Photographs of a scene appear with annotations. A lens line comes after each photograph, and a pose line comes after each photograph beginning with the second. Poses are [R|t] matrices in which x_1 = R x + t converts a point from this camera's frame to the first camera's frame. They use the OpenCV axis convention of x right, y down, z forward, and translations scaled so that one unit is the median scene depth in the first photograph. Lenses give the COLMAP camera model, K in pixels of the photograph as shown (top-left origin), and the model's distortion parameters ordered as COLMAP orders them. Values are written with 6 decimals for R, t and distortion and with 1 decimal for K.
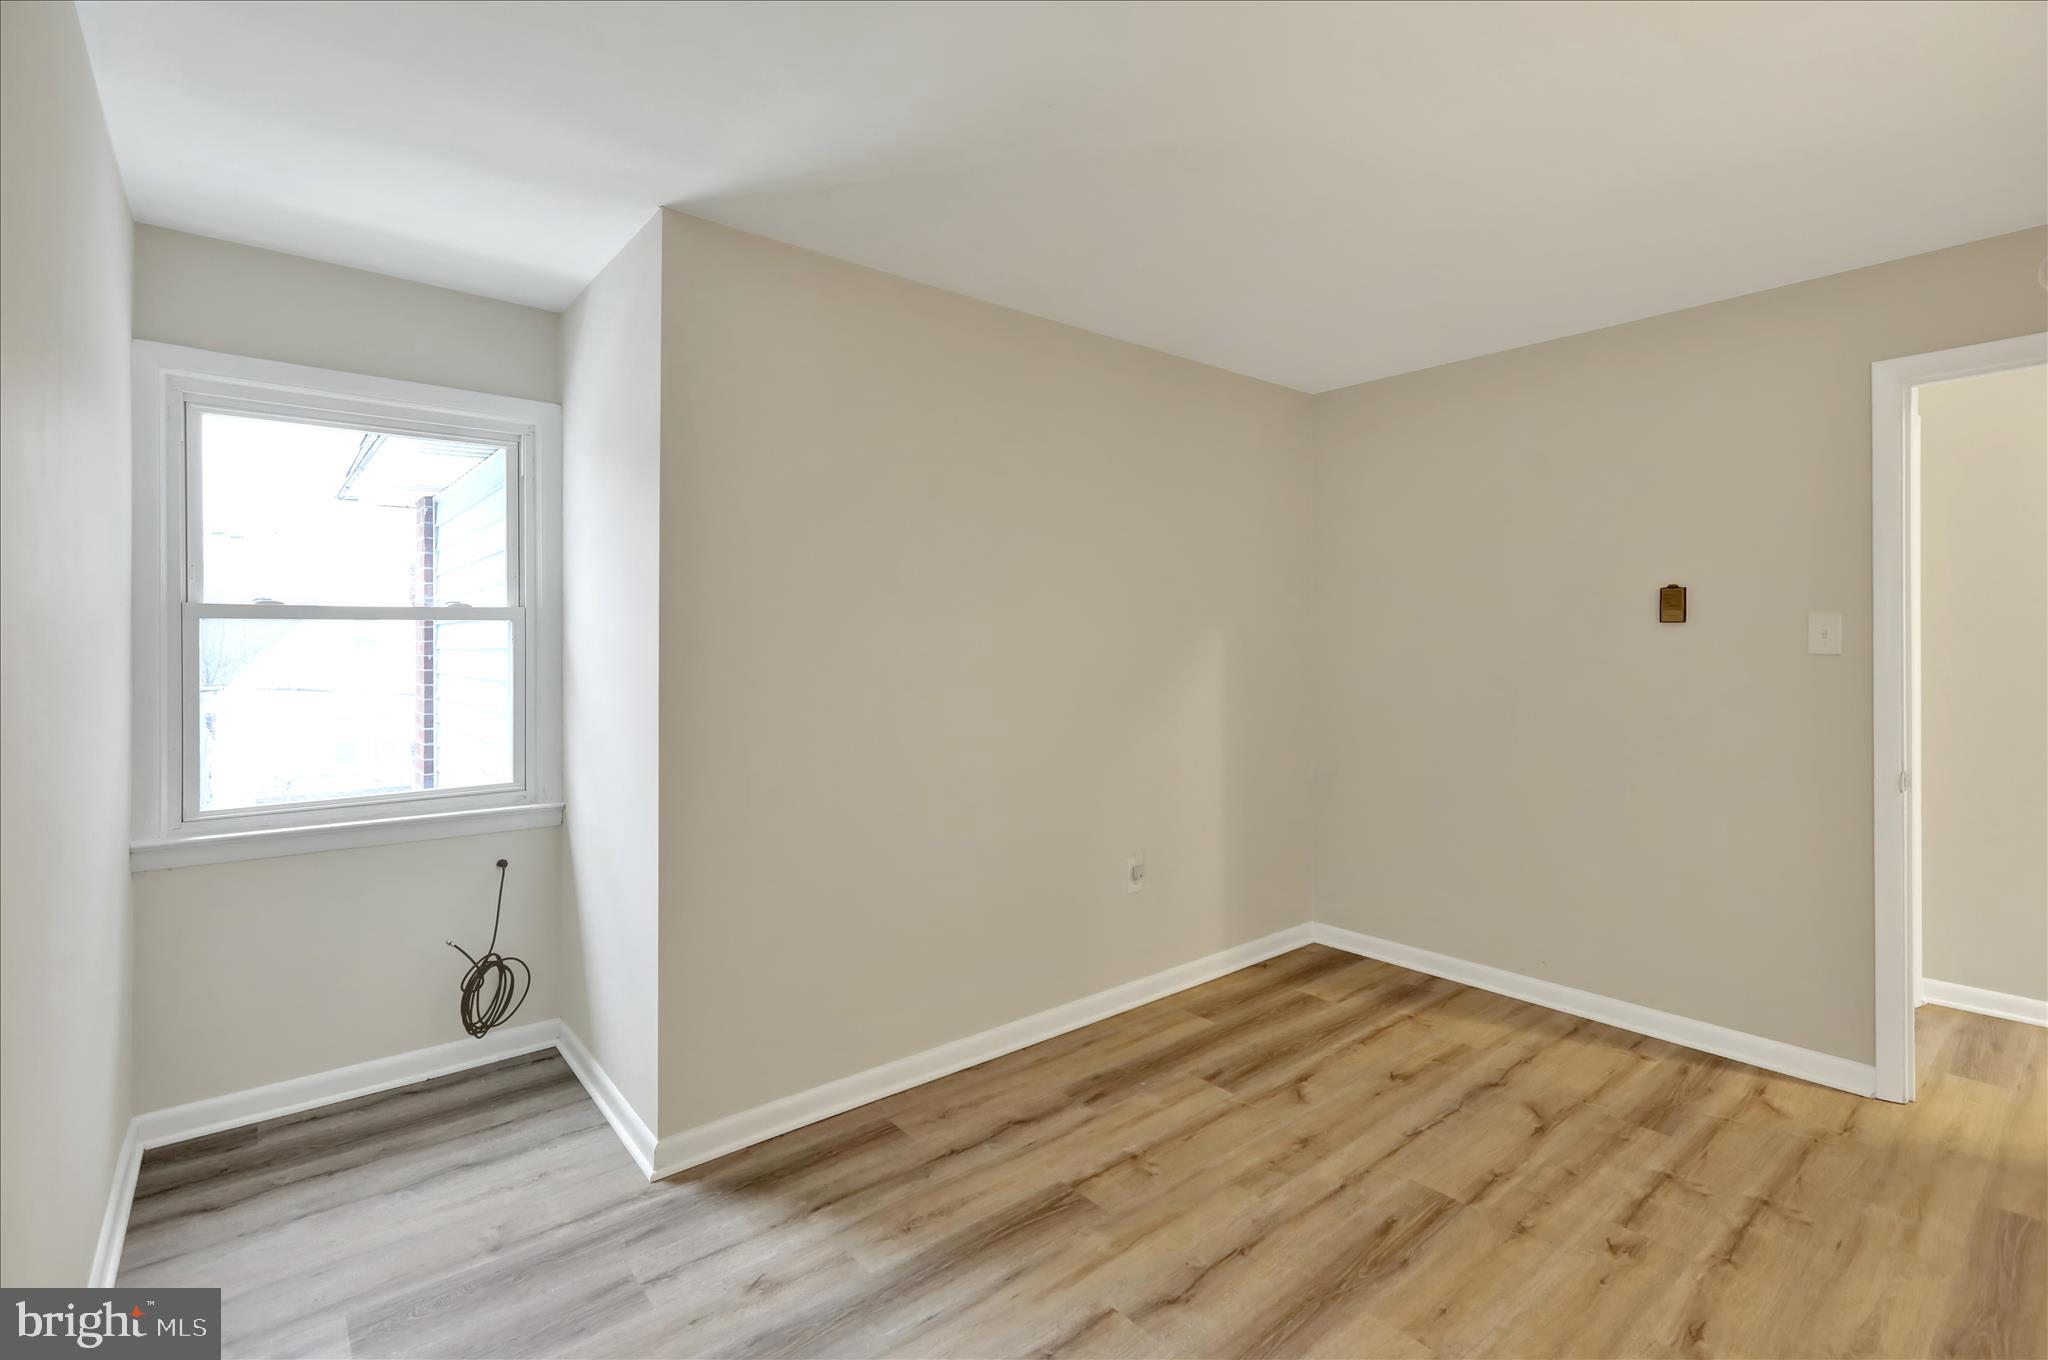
lens RADIAL K [[948.3, 0, 1032.2], [0, 948.3, 658.5], [0, 0, 1]] dist [-0.004468, 0.000905]
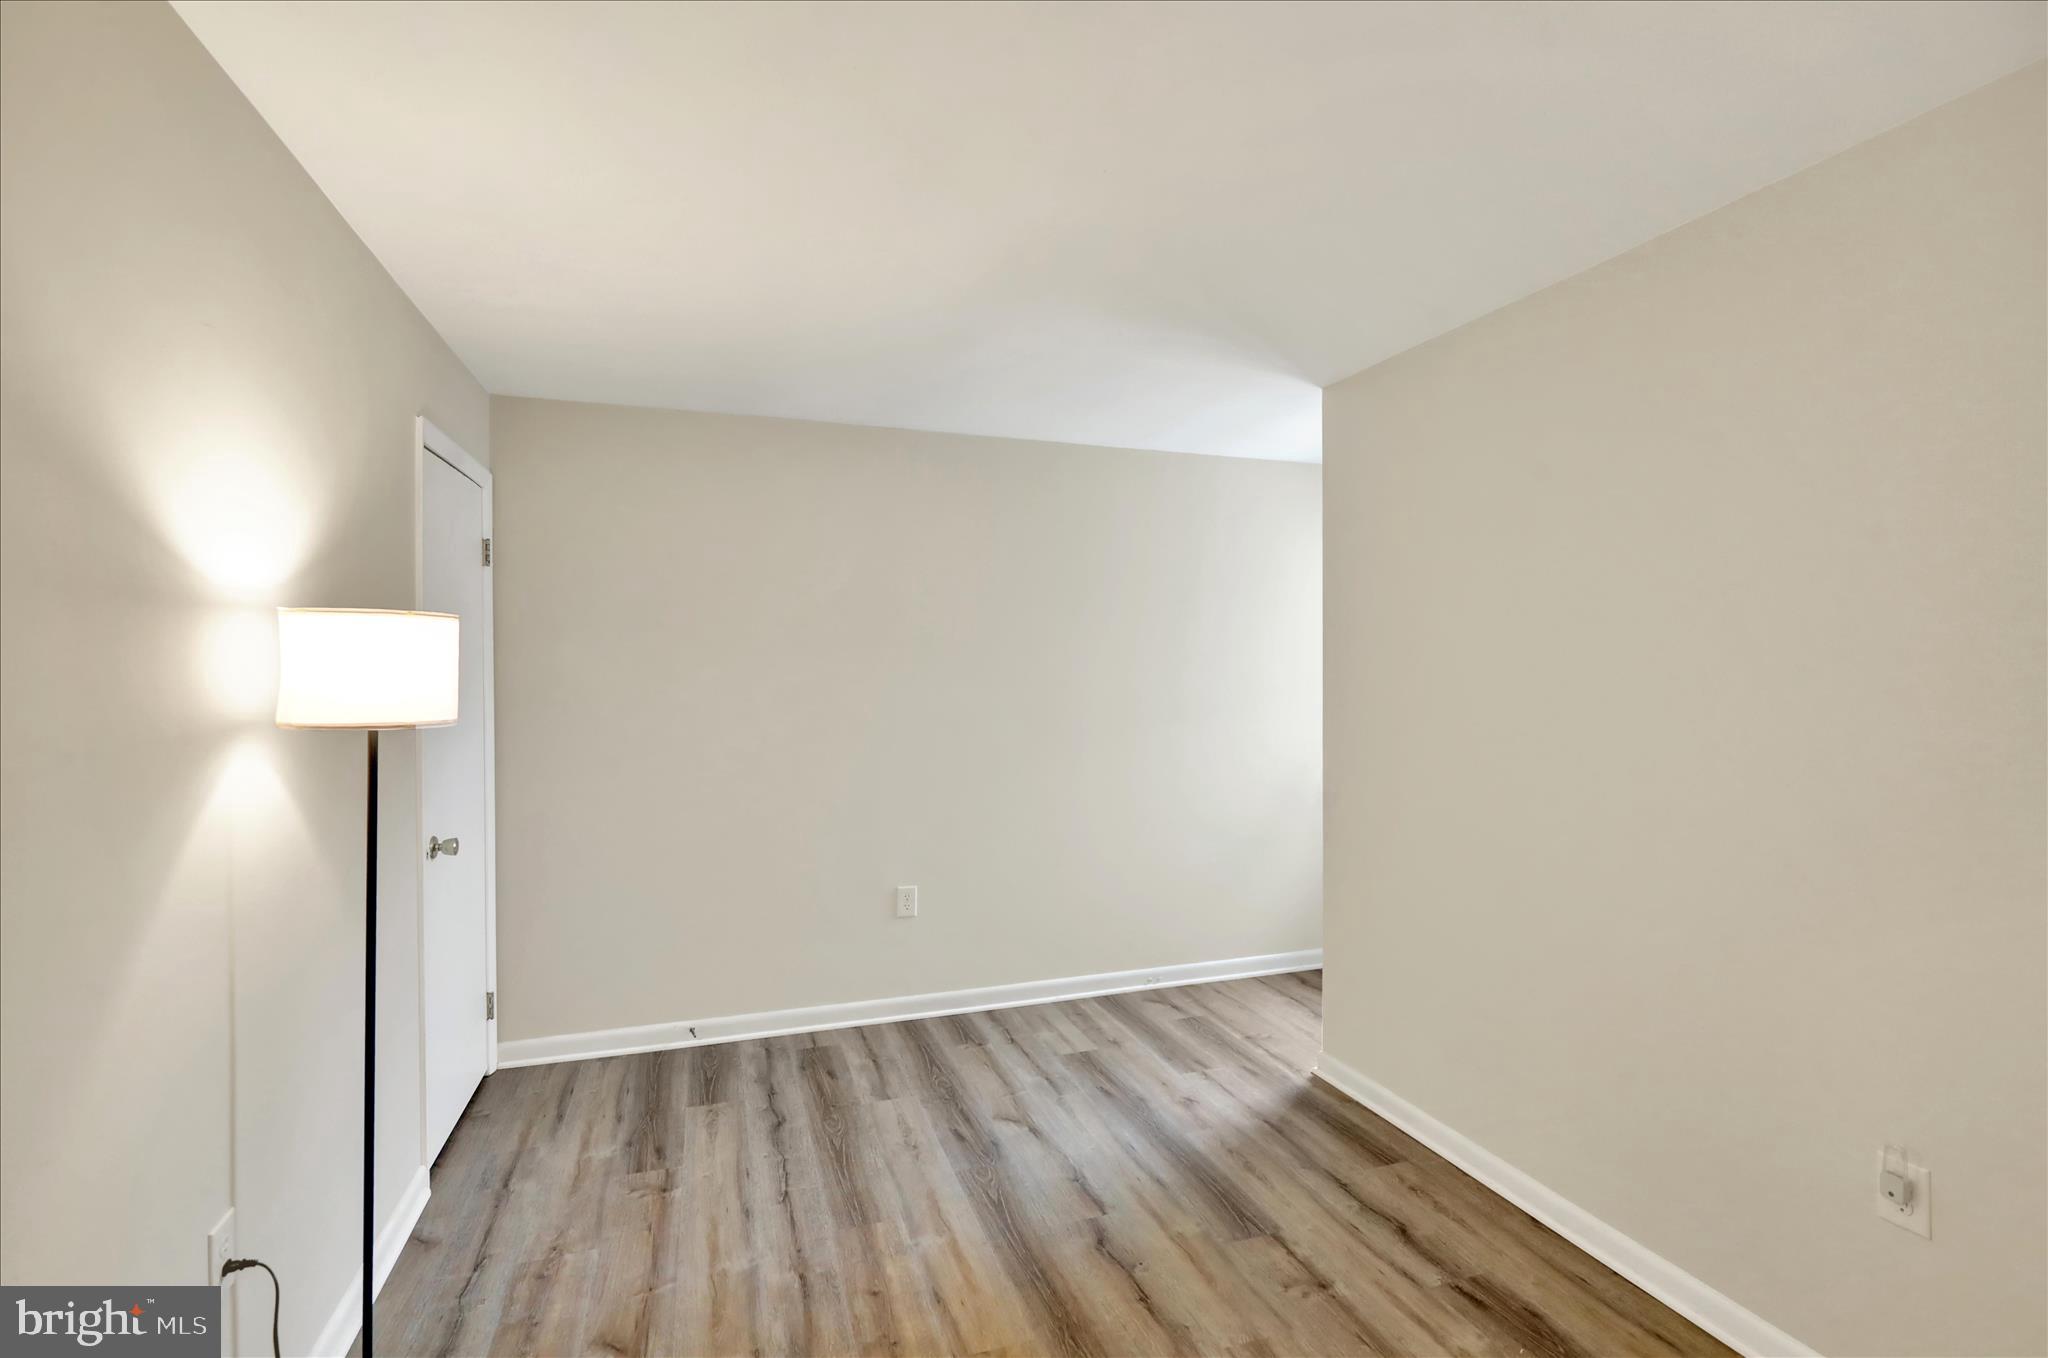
lens RADIAL K [[948.3, 0, 1029.3], [0, 948.3, 675.8], [0, 0, 1]] dist [-0.004468, 0.000905]
pose [[-0.363260, 0.007143, -0.931661, 1.107246], [-0.015661, 0.999783, 0.013772, -0.066085], [0.931556, 0.019593, -0.363069, 1.119260]]
